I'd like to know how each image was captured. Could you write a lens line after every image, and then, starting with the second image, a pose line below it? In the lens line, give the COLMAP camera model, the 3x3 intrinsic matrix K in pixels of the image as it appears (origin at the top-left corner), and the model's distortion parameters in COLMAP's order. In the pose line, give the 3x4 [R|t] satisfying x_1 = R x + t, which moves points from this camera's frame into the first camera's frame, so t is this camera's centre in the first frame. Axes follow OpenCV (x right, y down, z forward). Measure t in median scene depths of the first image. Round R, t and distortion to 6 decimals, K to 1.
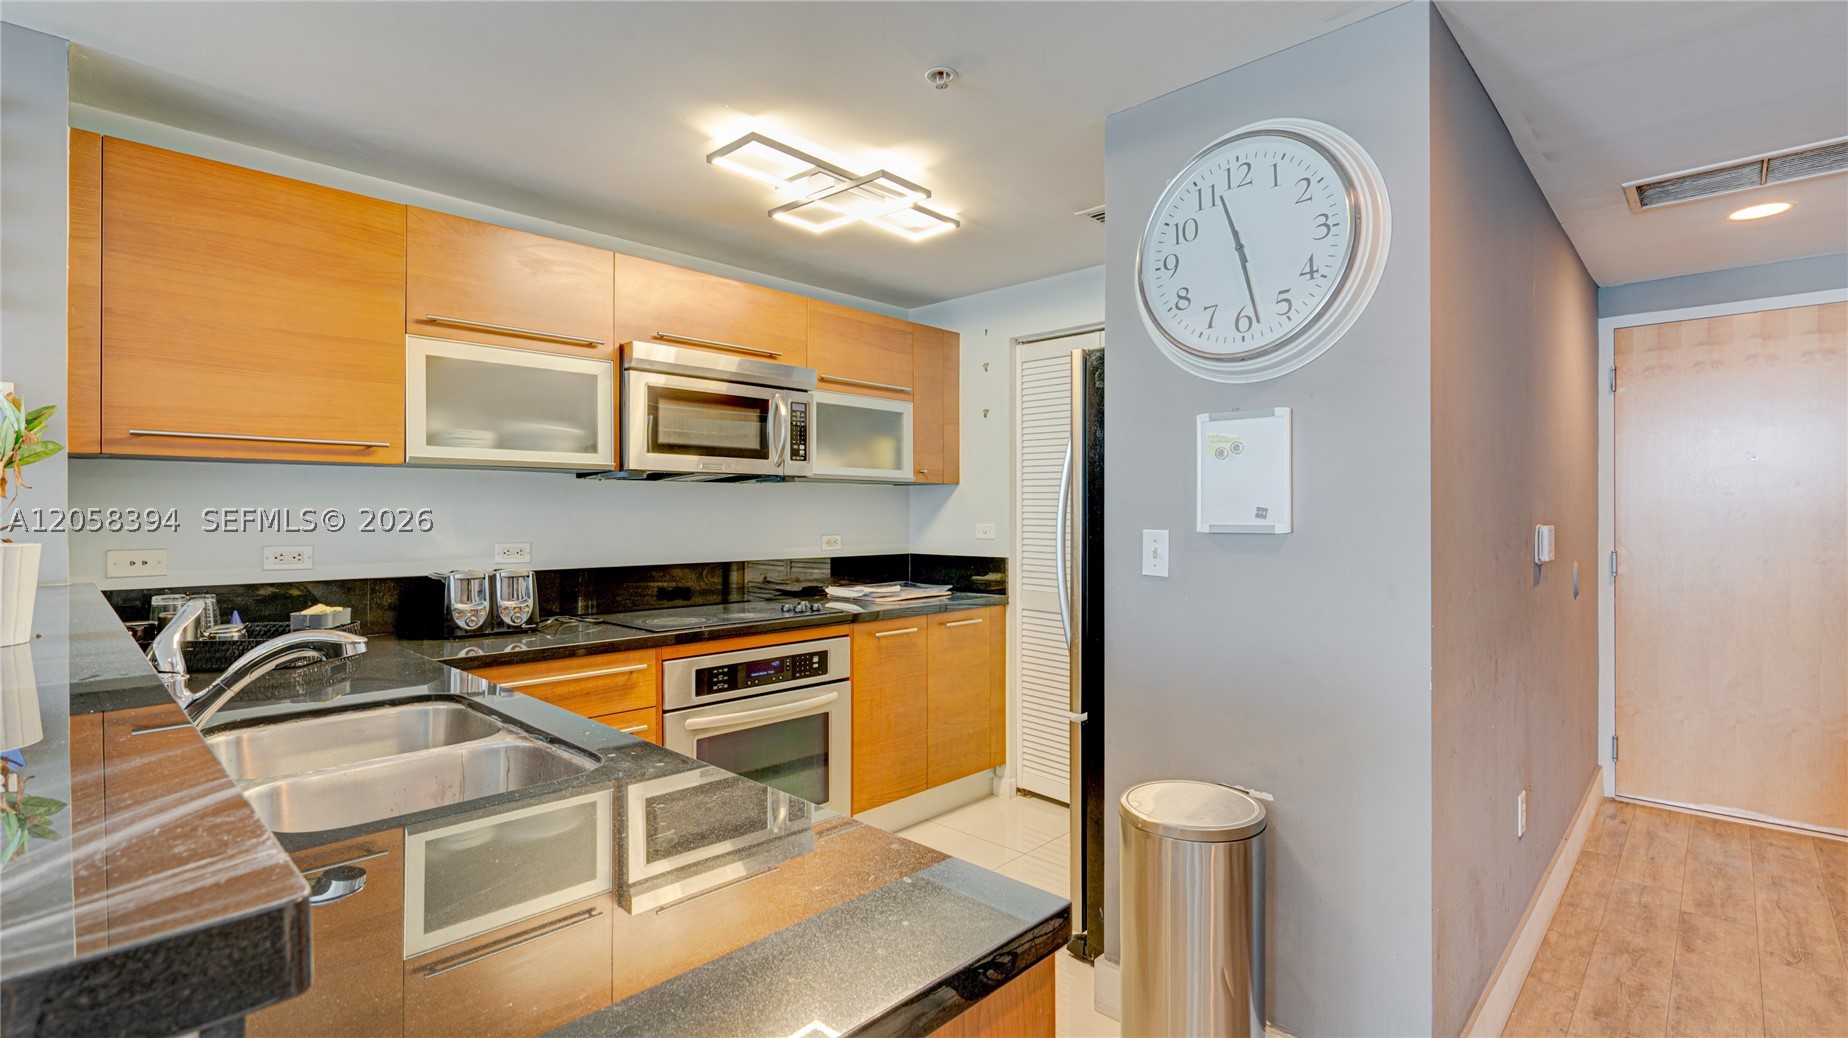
lens RADIAL K [[851.0, 0, 937.1], [0, 851.0, 509.1], [0, 0, 1]] dist [-0.009858, 0.009112]
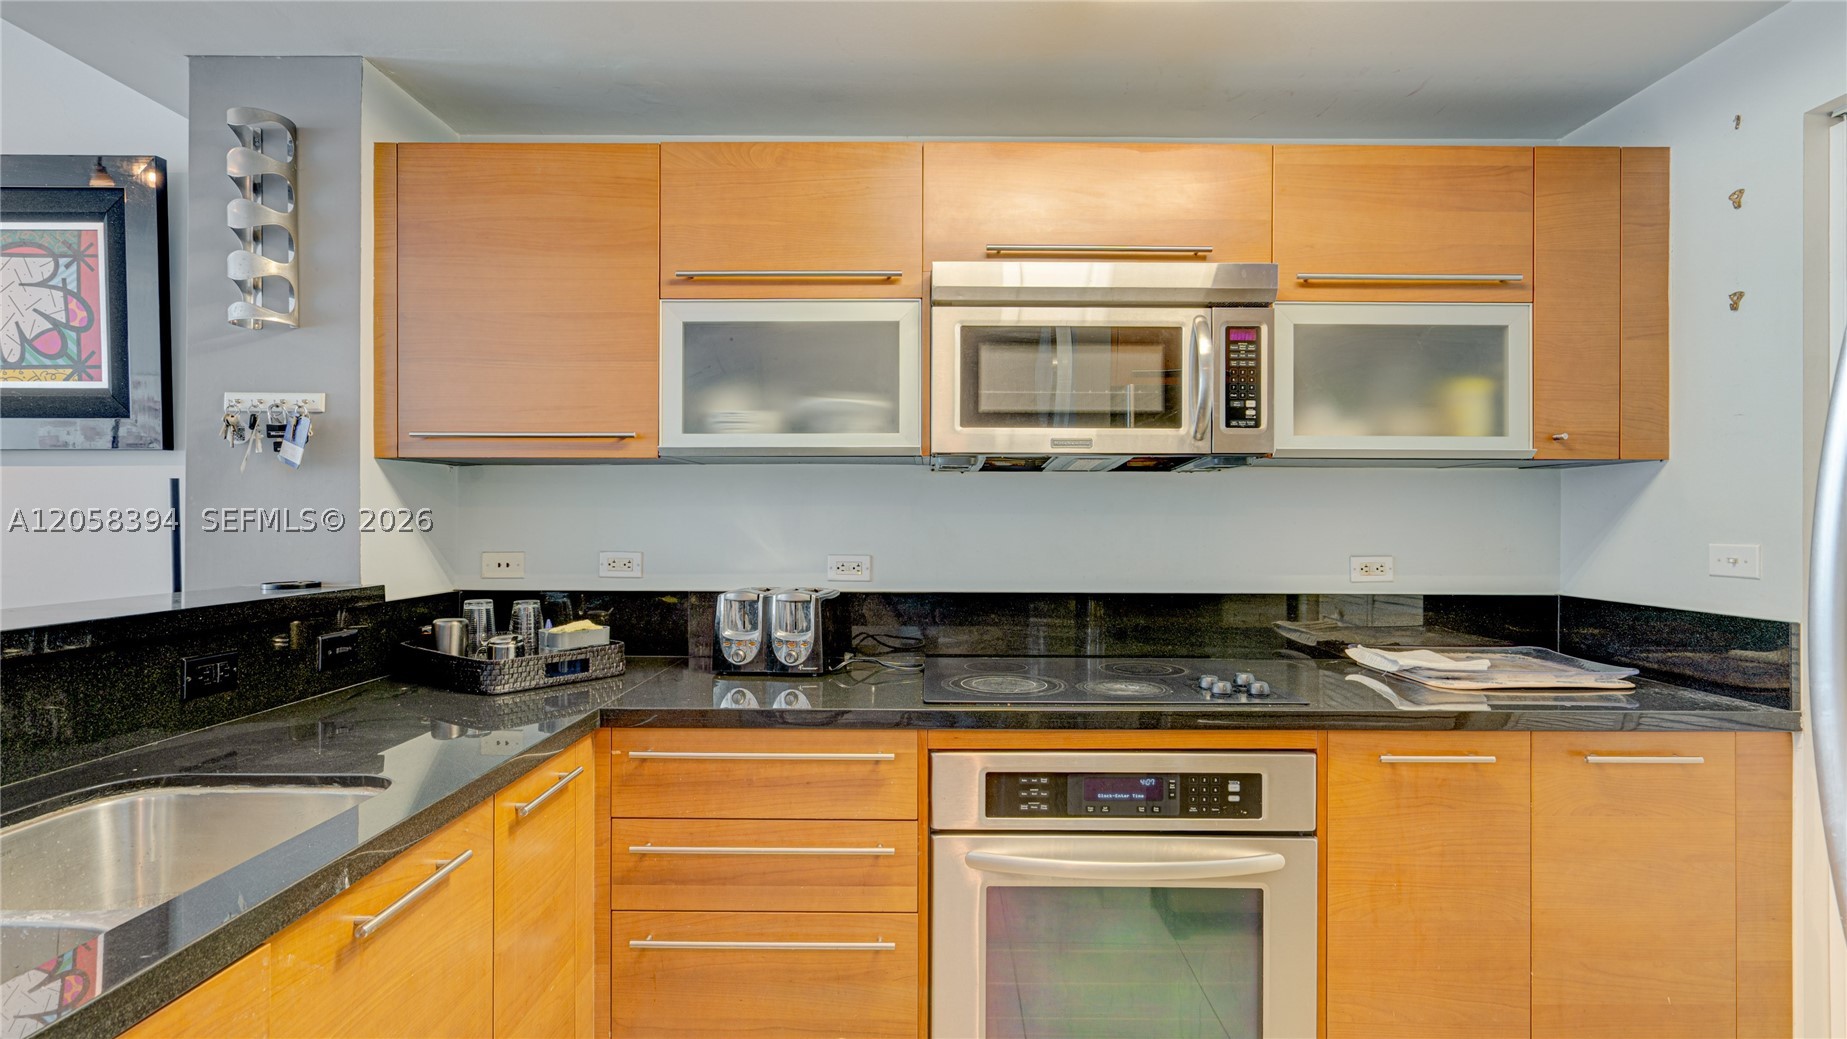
lens RADIAL K [[851.6, 0, 928.9], [0, 851.6, 518.7], [0, 0, 1]] dist [-0.005971, 0.001310]
pose [[0.685107, 0.002816, -0.728437, 0.120891], [0.000991, 0.999988, 0.004798, 0.001995], [0.728442, -0.004009, 0.685096, 0.490511]]
